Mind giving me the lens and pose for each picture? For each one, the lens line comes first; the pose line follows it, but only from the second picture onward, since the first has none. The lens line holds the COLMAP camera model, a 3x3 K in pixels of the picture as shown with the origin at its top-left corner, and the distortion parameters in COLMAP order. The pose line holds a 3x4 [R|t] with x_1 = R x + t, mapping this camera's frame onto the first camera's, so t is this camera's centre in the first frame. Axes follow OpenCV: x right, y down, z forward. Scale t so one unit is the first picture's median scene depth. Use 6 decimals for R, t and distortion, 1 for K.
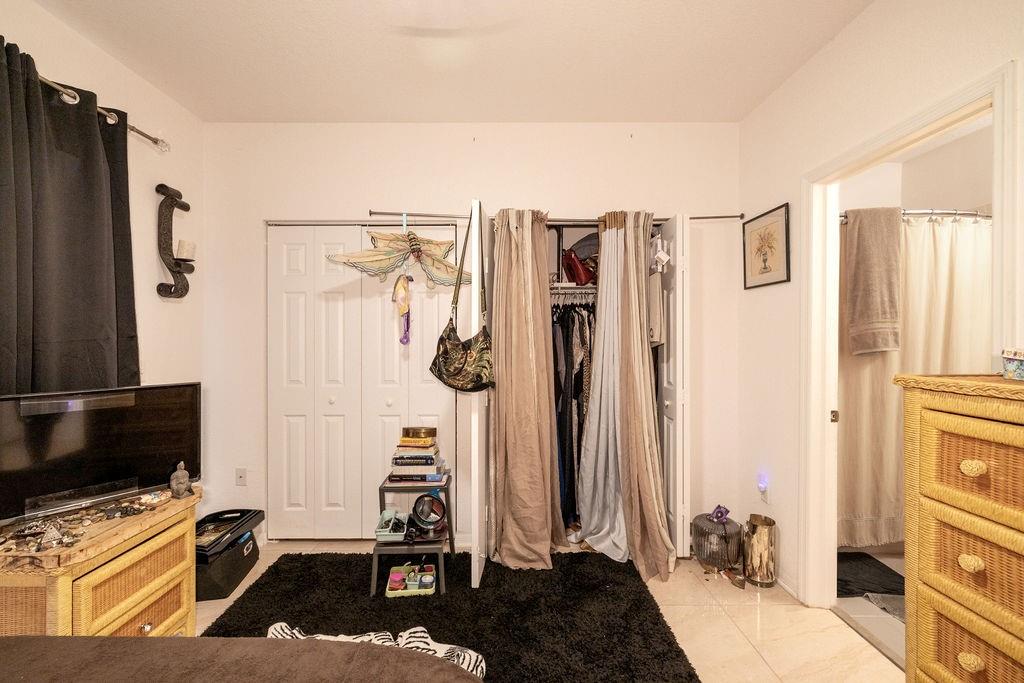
lens RADIAL K [[433.3, 0, 508.9], [0, 433.3, 336.5], [0, 0, 1]] dist [-0.001476, 0.000558]
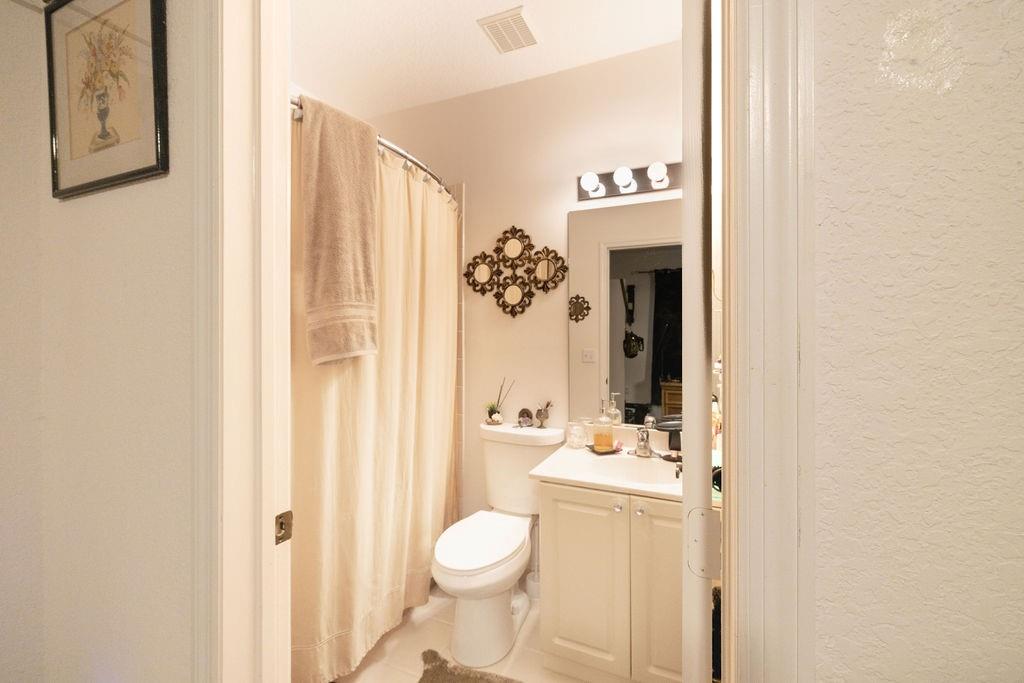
lens RADIAL K [[433.3, 0, 516.8], [0, 433.3, 339.8], [0, 0, 1]] dist [-0.001476, 0.000558]
pose [[0.414886, -0.007857, 0.909839, 0.410149], [0.000852, 0.999966, 0.008247, 0.007156], [-0.909873, -0.002647, 0.414878, 0.547121]]
